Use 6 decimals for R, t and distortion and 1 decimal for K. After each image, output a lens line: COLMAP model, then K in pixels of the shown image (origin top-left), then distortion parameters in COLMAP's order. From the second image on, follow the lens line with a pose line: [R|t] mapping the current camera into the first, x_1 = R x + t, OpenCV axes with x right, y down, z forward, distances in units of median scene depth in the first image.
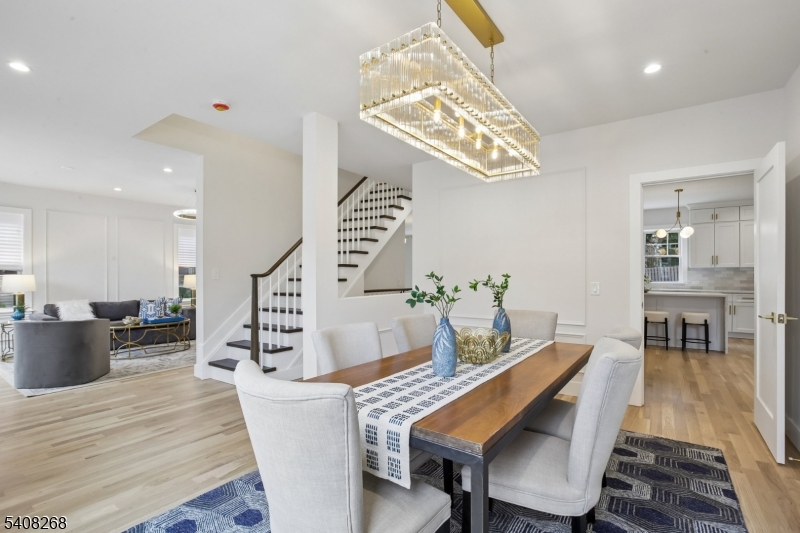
lens RADIAL K [[378.0, 0, 400.0], [0, 378.0, 266.5], [0, 0, 1]] dist [-0.000618, -0.000279]
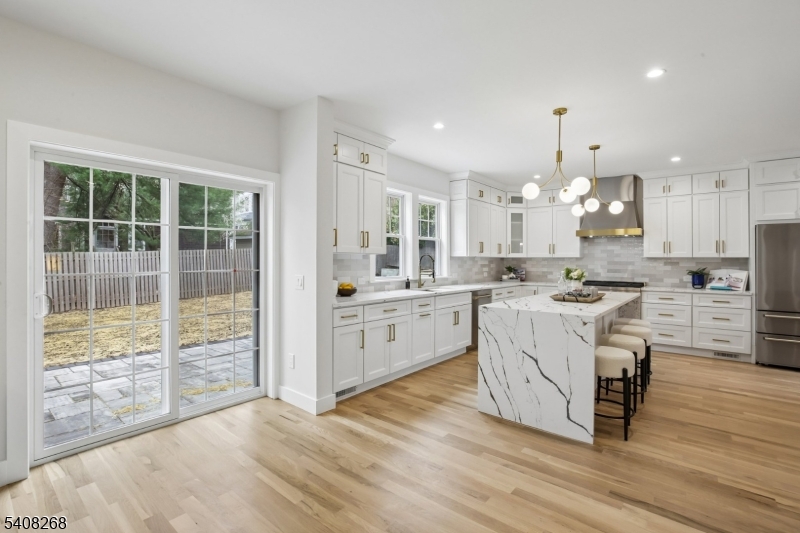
lens RADIAL K [[369.5, 0, 400.7], [0, 369.5, 258.9], [0, 0, 1]] dist [-0.015538, 0.000936]
pose [[0.087116, -0.001701, 0.996197, 0.029259], [-0.018642, 0.999821, 0.003337, 0.008081], [-0.996024, -0.018862, 0.087069, 1.095180]]
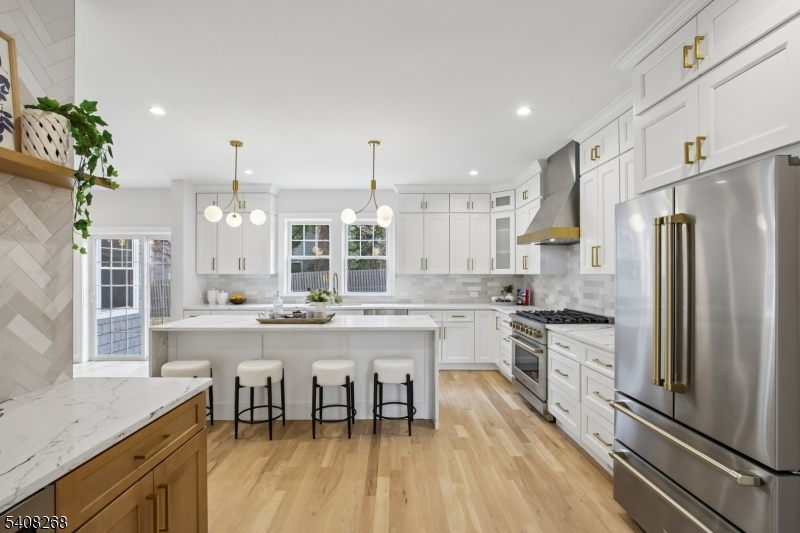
lens RADIAL K [[368.9, 0, 399.3], [0, 368.9, 271.8], [0, 0, 1]] dist [-0.001118, 0.000080]
pose [[0.815265, -0.004668, 0.579069, 0.374708], [-0.002265, 0.999934, 0.011249, -0.009784], [-0.579083, -0.010483, 0.815201, 0.438513]]
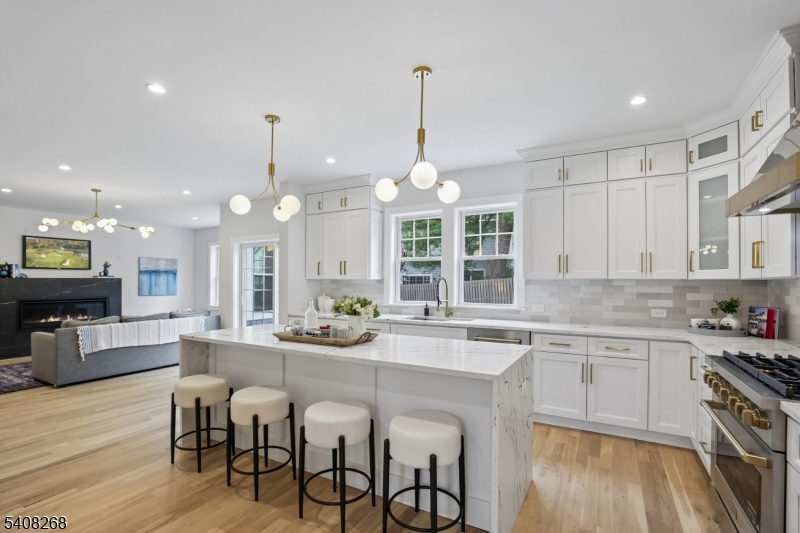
lens RADIAL K [[371.9, 0, 400.4], [0, 371.9, 280.8], [0, 0, 1]] dist [-0.022643, 0.000226]
pose [[0.995784, -0.002709, 0.091691, 0.577870], [0.001646, 0.999931, 0.011659, -0.001033], [-0.091716, -0.011459, 0.995719, 0.543092]]
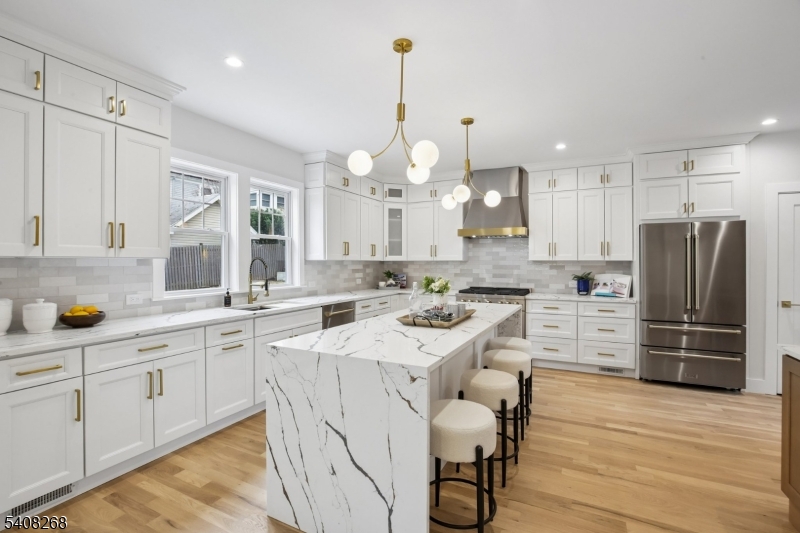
lens RADIAL K [[370.1, 0, 396.3], [0, 370.1, 263.4], [0, 0, 1]] dist [-0.015611, 0.000324]
pose [[-0.126635, -0.009559, 0.991903, 0.189308], [-0.015460, 0.999851, 0.007662, 0.001928], [-0.991829, -0.014364, -0.126763, 0.987692]]
